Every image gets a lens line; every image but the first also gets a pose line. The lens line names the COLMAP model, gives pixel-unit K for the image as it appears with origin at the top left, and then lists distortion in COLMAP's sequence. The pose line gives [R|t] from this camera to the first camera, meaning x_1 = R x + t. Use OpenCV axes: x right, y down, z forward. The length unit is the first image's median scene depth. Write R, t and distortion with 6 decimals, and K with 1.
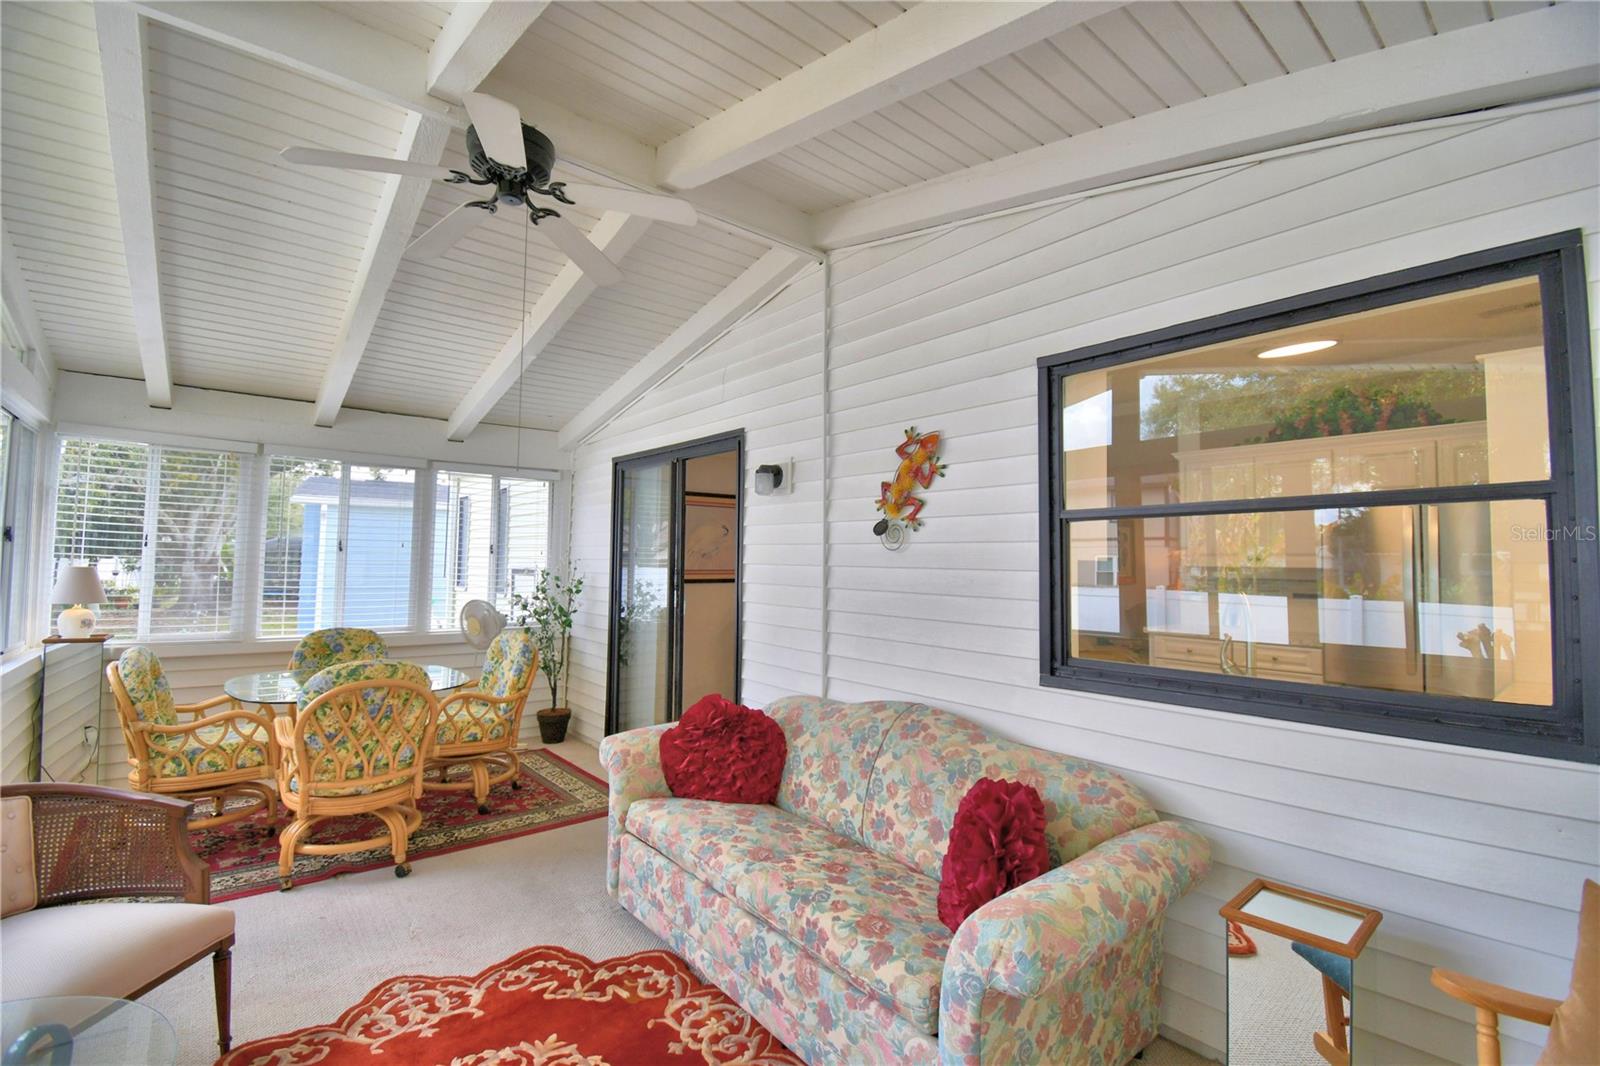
lens RADIAL K [[701.2, 0, 784.3], [0, 701.2, 530.8], [0, 0, 1]] dist [0.015915, -0.022156]
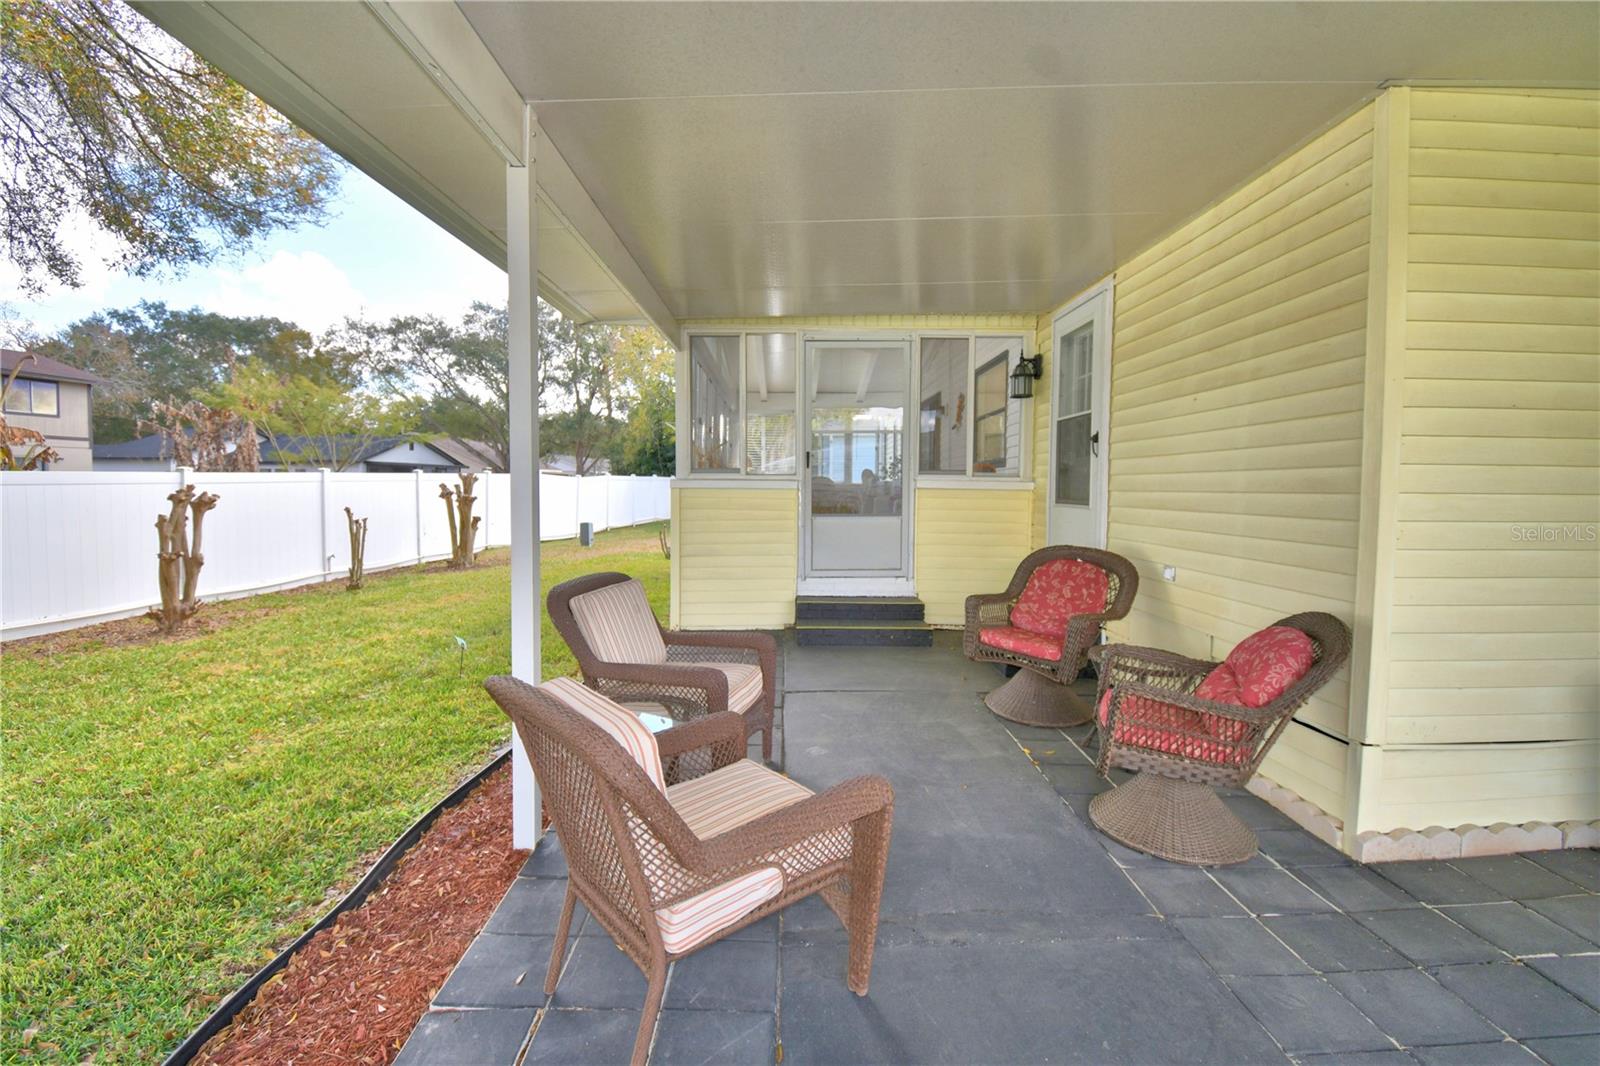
lens RADIAL K [[701.2, 0, 801.7], [0, 701.2, 529.1], [0, 0, 1]] dist [0.015915, -0.022156]
pose [[0.788343, 0.027719, -0.614611, 1.811800], [0.035407, 0.995285, 0.090302, 0.161868], [0.614216, -0.092950, 0.783644, -2.171513]]
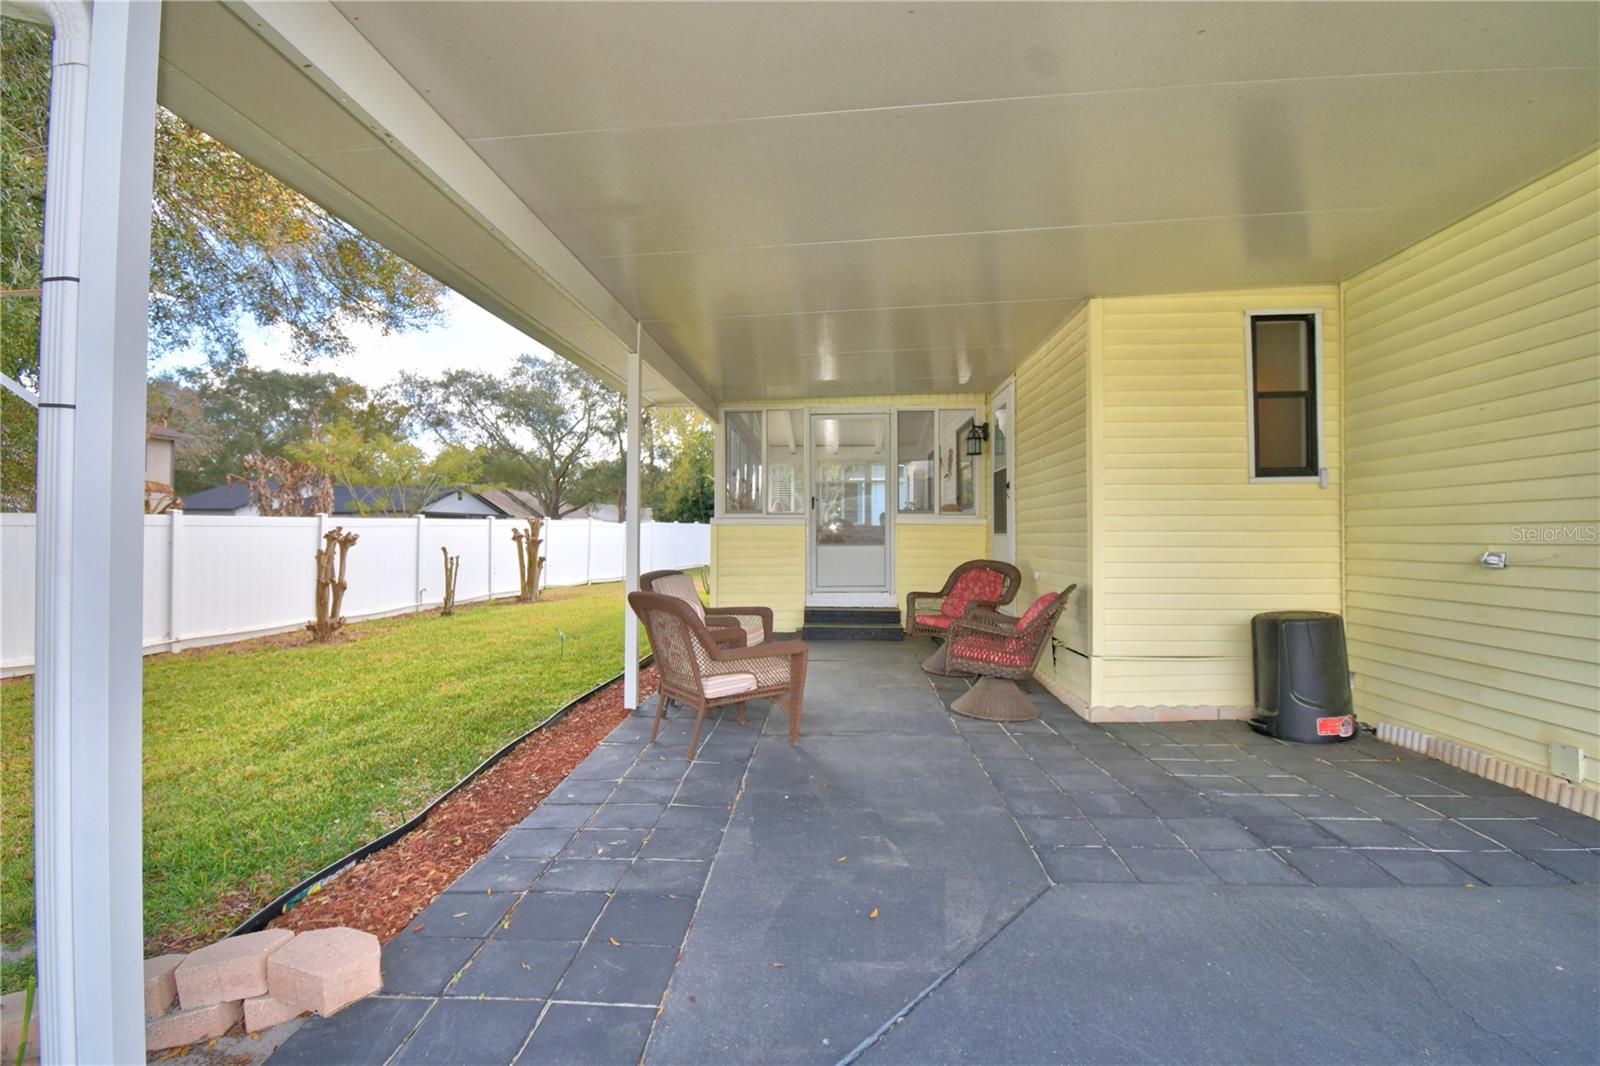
lens RADIAL K [[747.9, 0, 808.4], [0, 747.9, 537.4], [0, 0, 1]] dist [-0.006146, -0.001282]
pose [[0.752546, -0.011804, -0.658434, 2.596742], [0.041779, 0.998681, 0.029847, 0.199073], [0.657213, -0.049970, 0.752047, -2.856702]]
